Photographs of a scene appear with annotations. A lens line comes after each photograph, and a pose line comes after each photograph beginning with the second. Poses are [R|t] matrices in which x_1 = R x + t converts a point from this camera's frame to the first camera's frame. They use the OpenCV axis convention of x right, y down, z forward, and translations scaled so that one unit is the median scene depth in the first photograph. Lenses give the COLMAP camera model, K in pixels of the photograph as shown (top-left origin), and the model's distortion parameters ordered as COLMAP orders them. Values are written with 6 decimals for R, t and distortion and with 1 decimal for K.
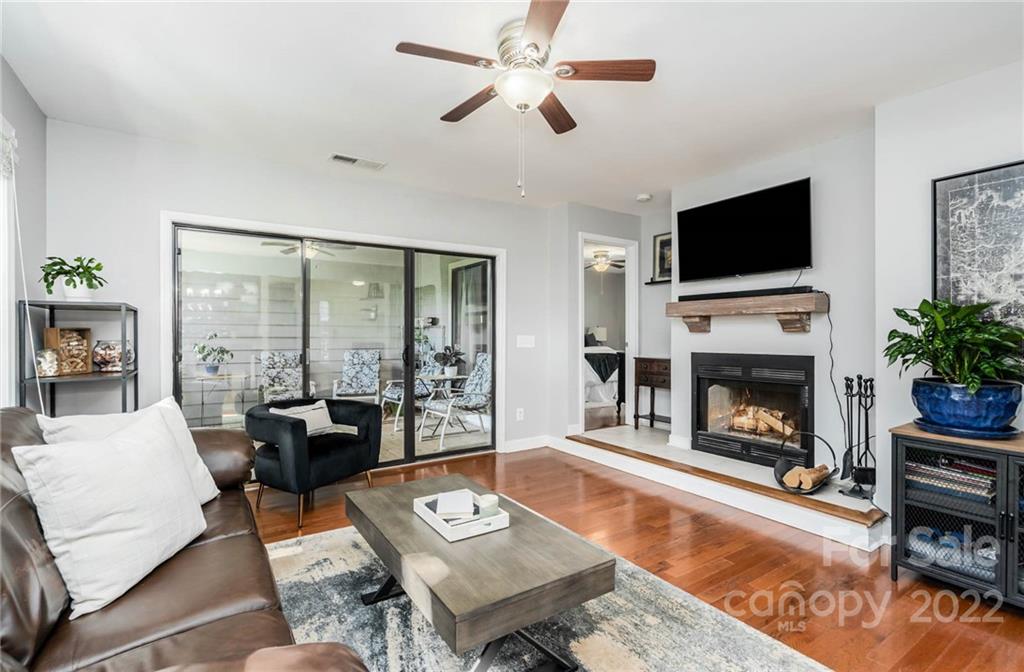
lens RADIAL K [[474.0, 0, 506.7], [0, 474.0, 336.4], [0, 0, 1]] dist [-0.001700, 0.000396]
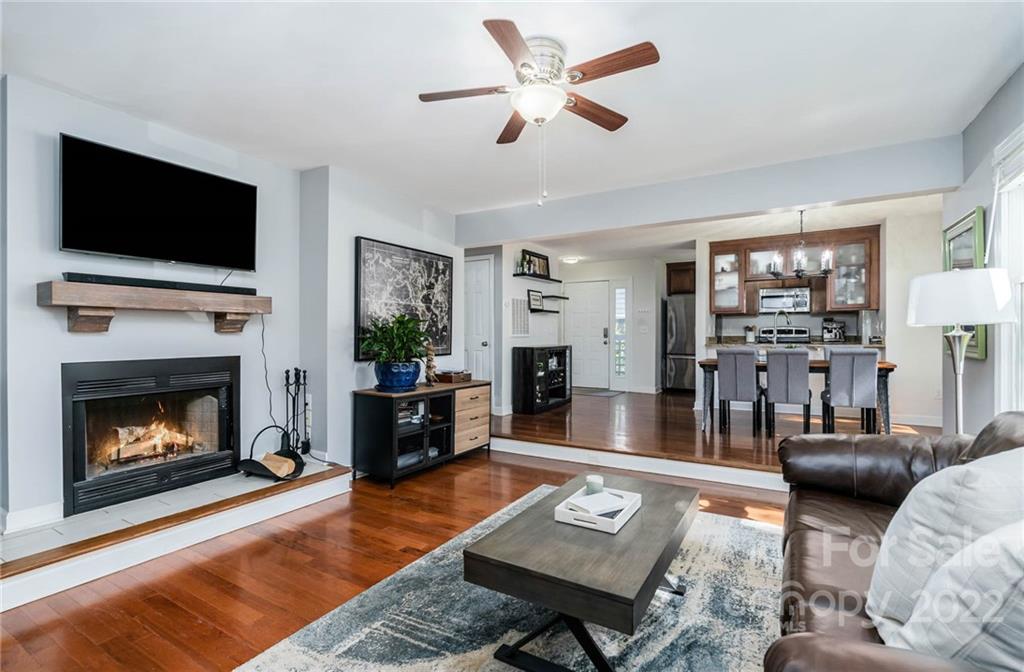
lens RADIAL K [[474.0, 0, 506.7], [0, 474.0, 336.4], [0, 0, 1]] dist [-0.001700, 0.000396]
pose [[-0.442331, -0.003491, 0.896845, -0.556573], [0.001603, 0.999988, 0.004683, -0.004909], [-0.896851, 0.003509, -0.442320, 0.968599]]
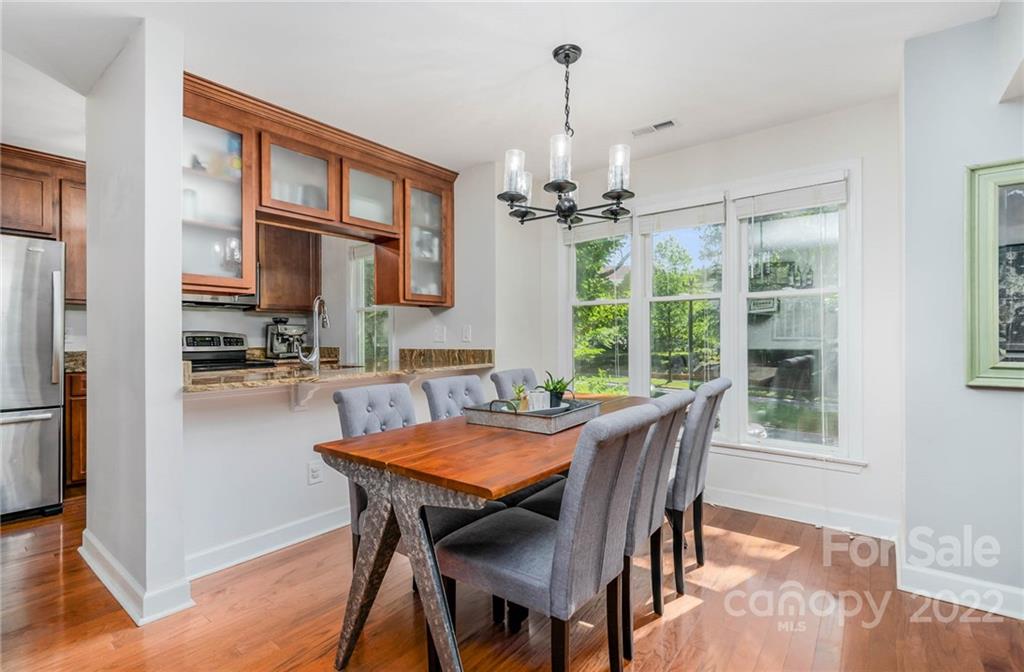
lens RADIAL K [[474.0, 0, 506.7], [0, 474.0, 336.4], [0, 0, 1]] dist [-0.001700, 0.000396]
pose [[-0.946351, 0.001882, -0.323136, 0.677100], [0.002445, 0.999996, -0.001337, -0.023234], [0.323132, -0.002055, -0.946352, 0.026361]]
